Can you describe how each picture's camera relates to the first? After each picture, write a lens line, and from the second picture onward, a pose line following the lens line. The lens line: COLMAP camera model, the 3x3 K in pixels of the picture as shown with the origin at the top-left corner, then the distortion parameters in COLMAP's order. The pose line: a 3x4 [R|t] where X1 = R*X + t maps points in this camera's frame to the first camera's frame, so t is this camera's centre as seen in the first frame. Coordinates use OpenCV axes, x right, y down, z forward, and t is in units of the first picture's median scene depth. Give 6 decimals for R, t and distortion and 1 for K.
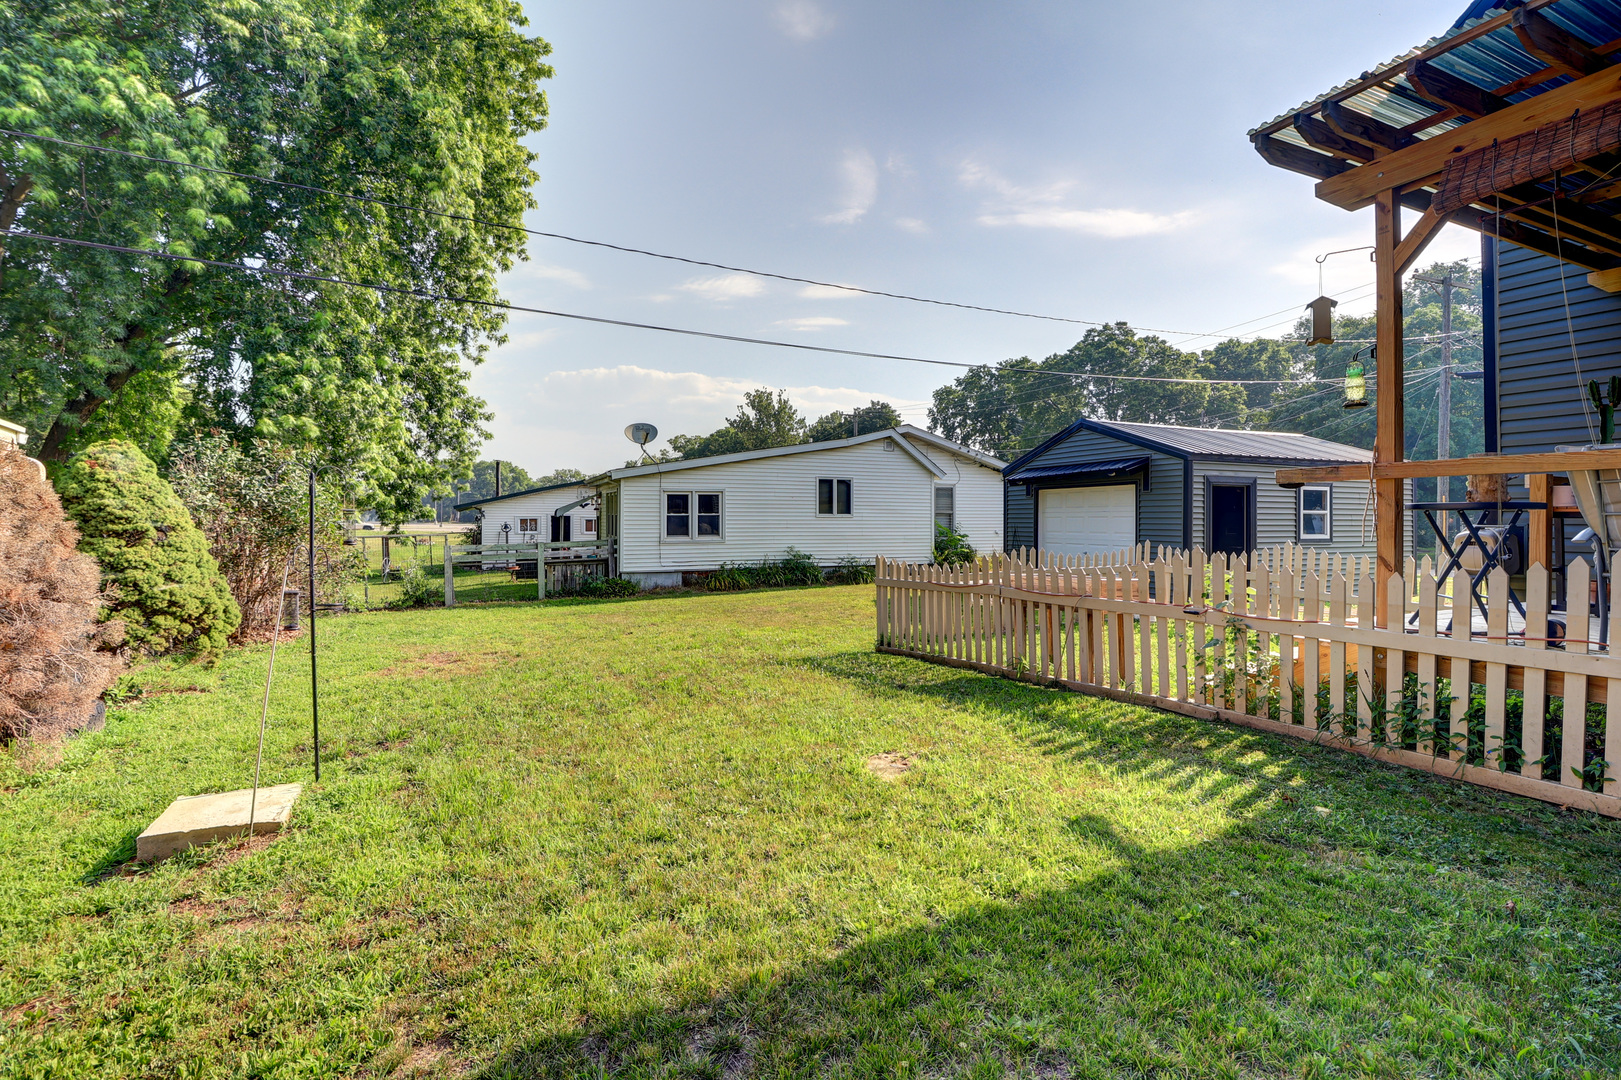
lens RADIAL K [[755.1, 0, 818.3], [0, 755.1, 540.3], [0, 0, 1]] dist [-0.013263, -0.001990]
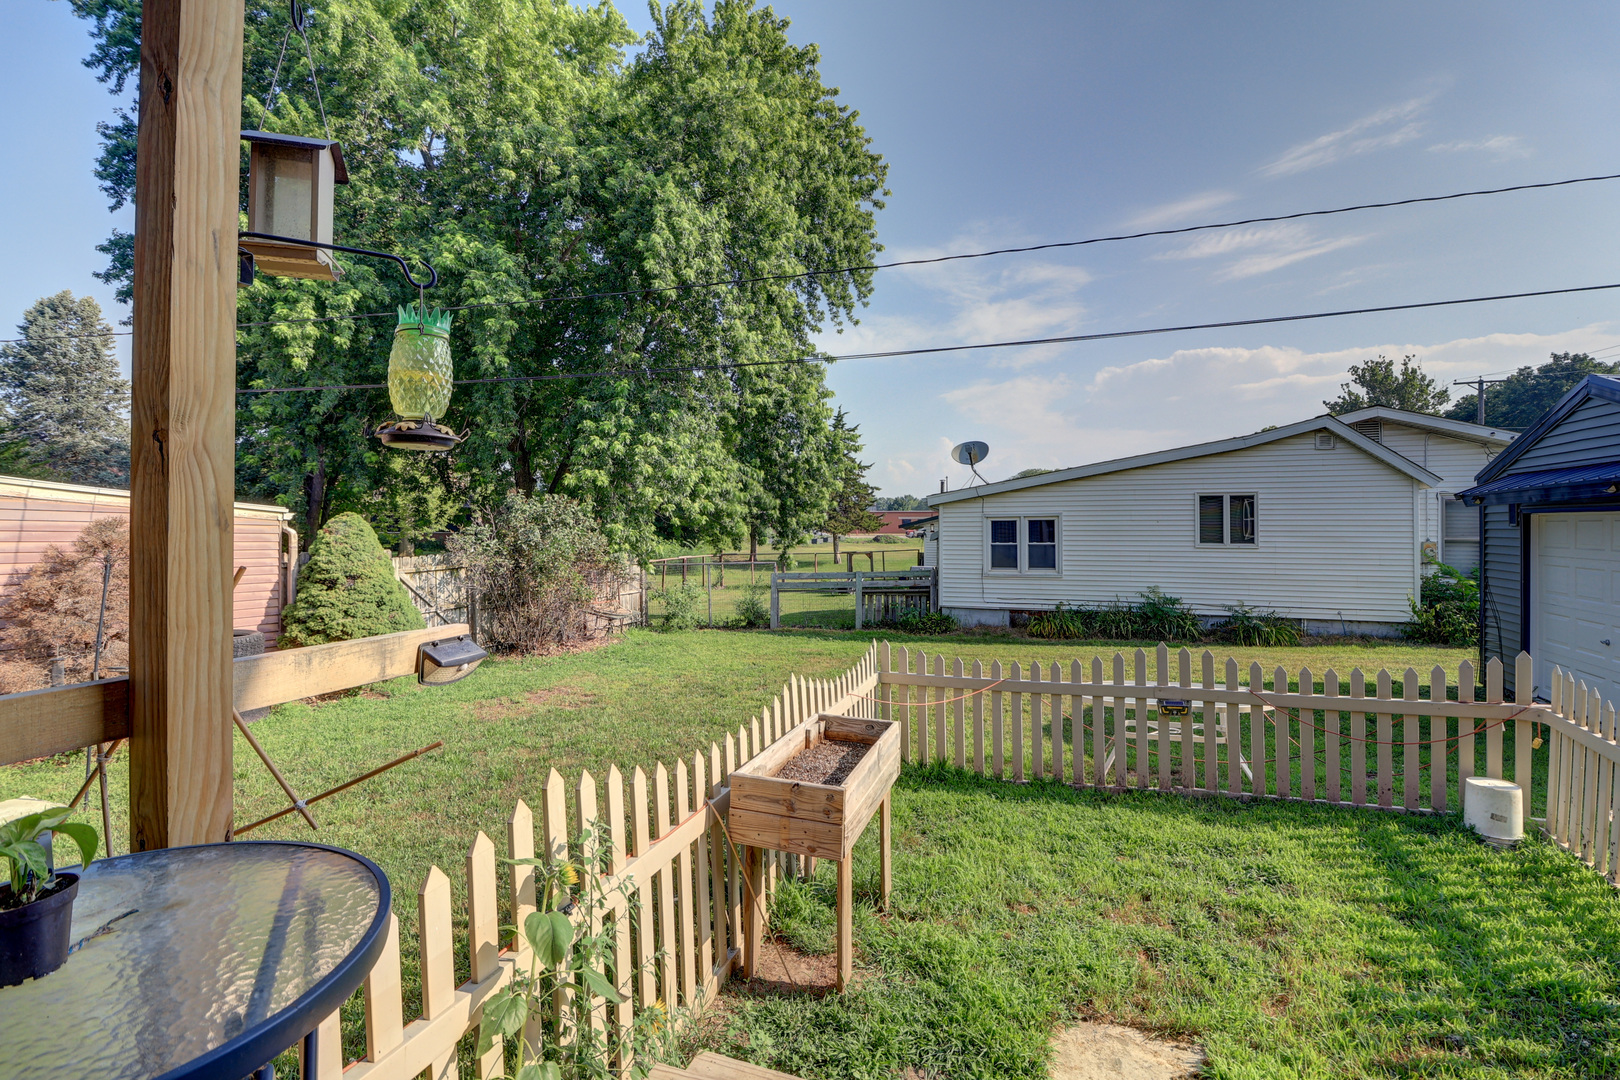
lens RADIAL K [[754.7, 0, 810.2], [0, 754.7, 530.8], [0, 0, 1]] dist [-0.013263, -0.001990]
pose [[0.710504, 0.001721, -0.703691, 0.259970], [-0.013183, 0.999854, -0.010866, -0.036060], [0.703570, 0.016997, 0.710423, 0.225858]]
